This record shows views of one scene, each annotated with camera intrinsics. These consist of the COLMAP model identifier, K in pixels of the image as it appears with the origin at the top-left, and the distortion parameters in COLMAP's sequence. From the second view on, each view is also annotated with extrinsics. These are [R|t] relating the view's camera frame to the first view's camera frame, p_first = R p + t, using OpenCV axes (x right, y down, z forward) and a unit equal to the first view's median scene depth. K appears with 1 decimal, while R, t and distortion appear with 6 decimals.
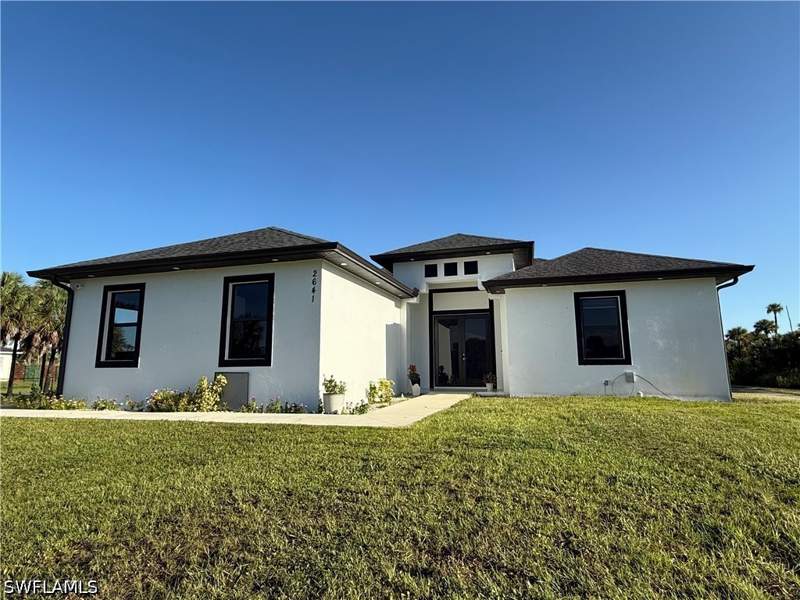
lens RADIAL K [[439.2, 0, 400.0], [0, 439.2, 300.0], [0, 0, 1]] dist [-0.000176, -0.000022]
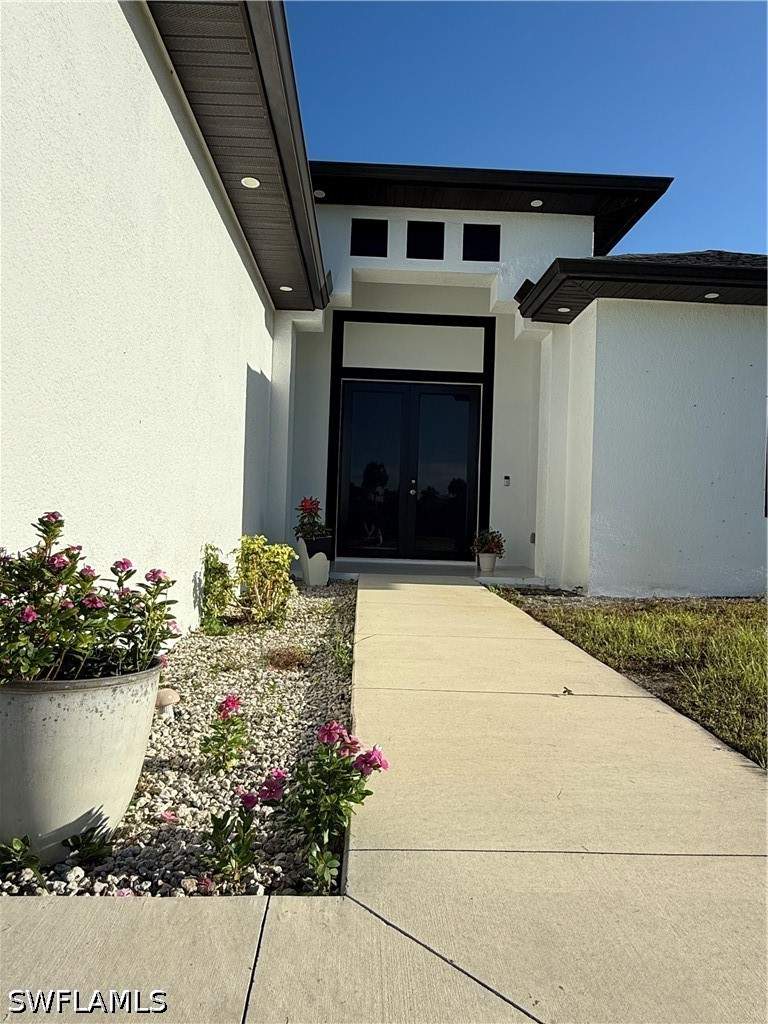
lens RADIAL K [[637.6, 0, 384.0], [0, 637.6, 512.0], [0, 0, 1]] dist [-0.001122, 0.000011]
pose [[0.945598, 0.040731, 0.322778, -0.076681], [-0.086983, 0.987667, 0.130187, 0.085623], [-0.313494, -0.151181, 0.937478, 0.495517]]
